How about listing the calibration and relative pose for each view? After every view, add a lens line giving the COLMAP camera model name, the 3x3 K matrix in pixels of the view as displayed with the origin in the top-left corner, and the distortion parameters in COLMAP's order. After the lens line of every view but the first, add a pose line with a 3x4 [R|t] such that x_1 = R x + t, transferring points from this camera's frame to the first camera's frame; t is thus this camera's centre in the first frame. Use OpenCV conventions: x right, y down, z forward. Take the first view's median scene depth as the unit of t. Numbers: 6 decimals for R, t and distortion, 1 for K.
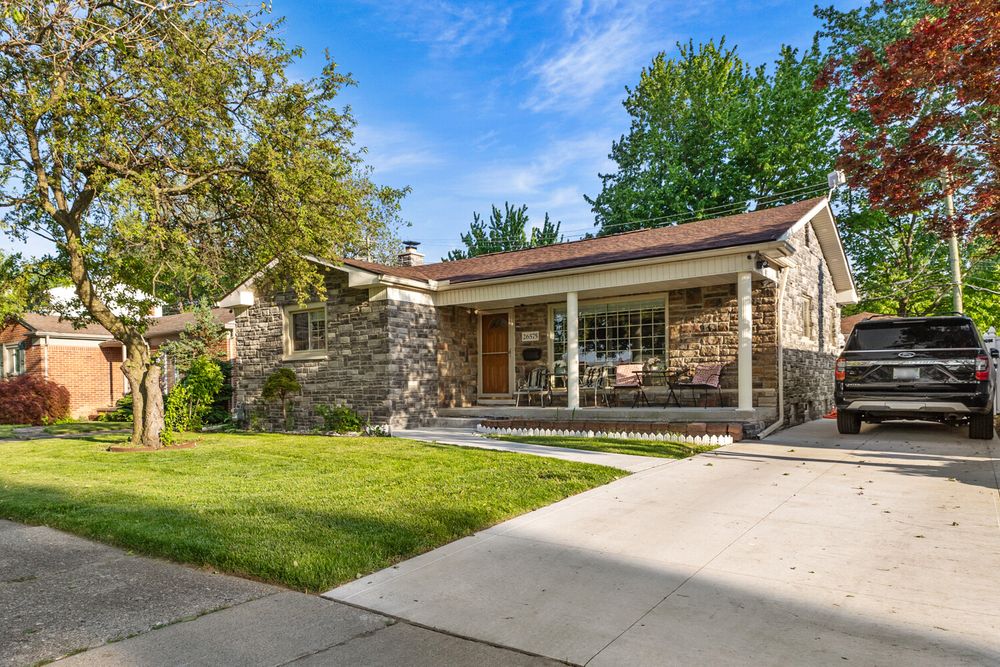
lens RADIAL K [[442.9, 0, 495.9], [0, 442.9, 321.4], [0, 0, 1]] dist [0.008398, 0.000163]
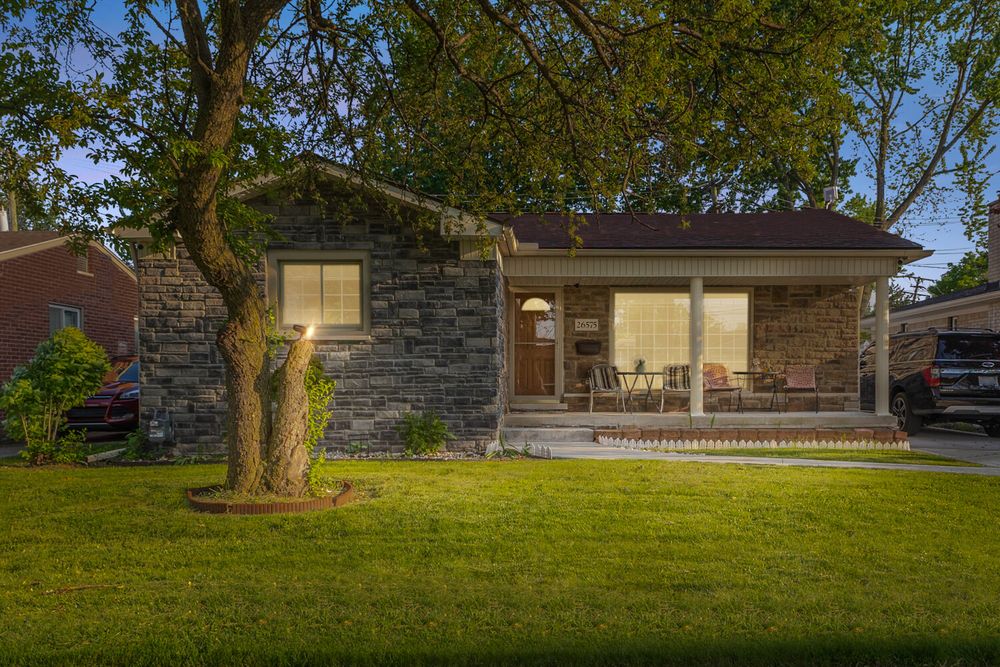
lens RADIAL K [[537.3, 0, 500.0], [0, 537.3, 310.8], [0, 0, 1]] dist [0.014291, 0.000363]
pose [[0.895449, 0.074468, 0.438891, -0.582802], [-0.077811, 0.996914, -0.010395, 0.036204], [-0.438310, -0.024843, 0.898480, 0.228188]]
